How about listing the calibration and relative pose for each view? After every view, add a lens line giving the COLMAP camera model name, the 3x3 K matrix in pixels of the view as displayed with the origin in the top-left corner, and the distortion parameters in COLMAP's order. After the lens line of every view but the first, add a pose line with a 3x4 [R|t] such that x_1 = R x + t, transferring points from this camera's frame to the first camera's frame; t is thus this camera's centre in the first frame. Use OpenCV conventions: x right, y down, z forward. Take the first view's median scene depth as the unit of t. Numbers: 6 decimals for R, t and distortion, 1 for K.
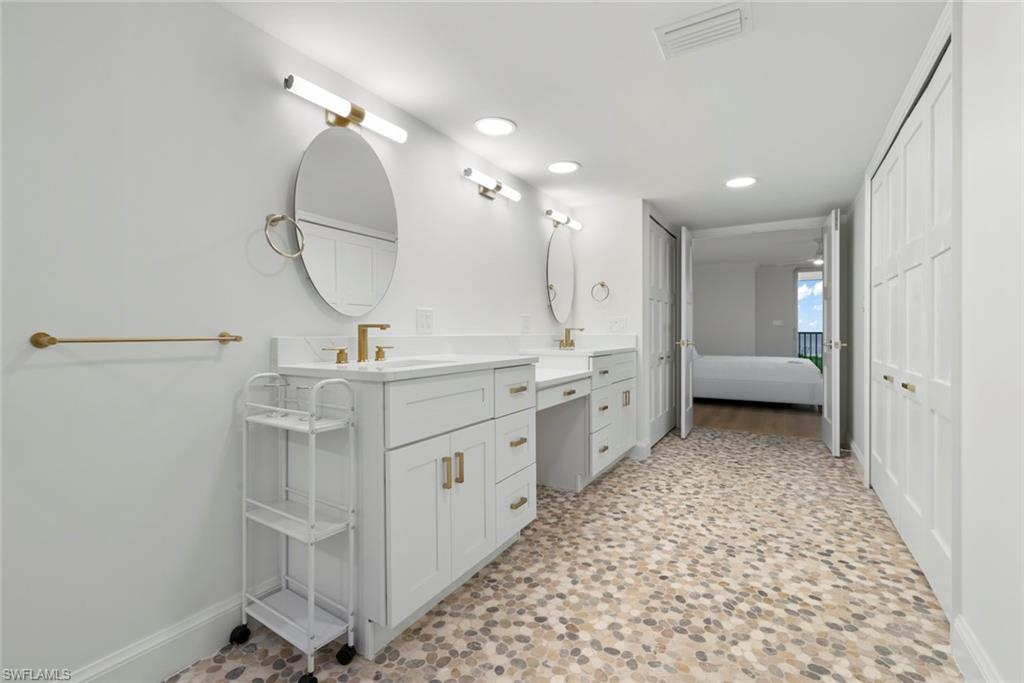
lens RADIAL K [[457.9, 0, 507.8], [0, 457.9, 334.9], [0, 0, 1]] dist [-0.000594, 0.000347]
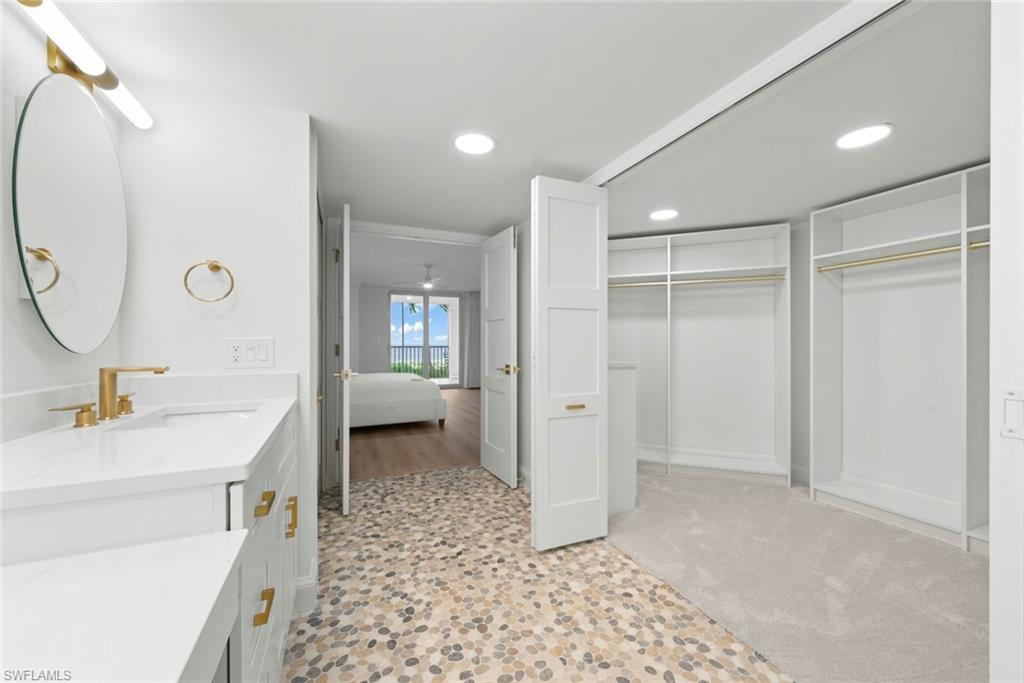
lens RADIAL K [[384.0, 0, 506.8], [0, 384.0, 341.7], [0, 0, 1]] dist [0.001144, 0.000549]
pose [[0.575316, 0.001323, 0.817930, 0.068965], [0.006103, 0.999964, -0.005911, -0.034974], [-0.817909, 0.008393, 0.575287, 0.619879]]
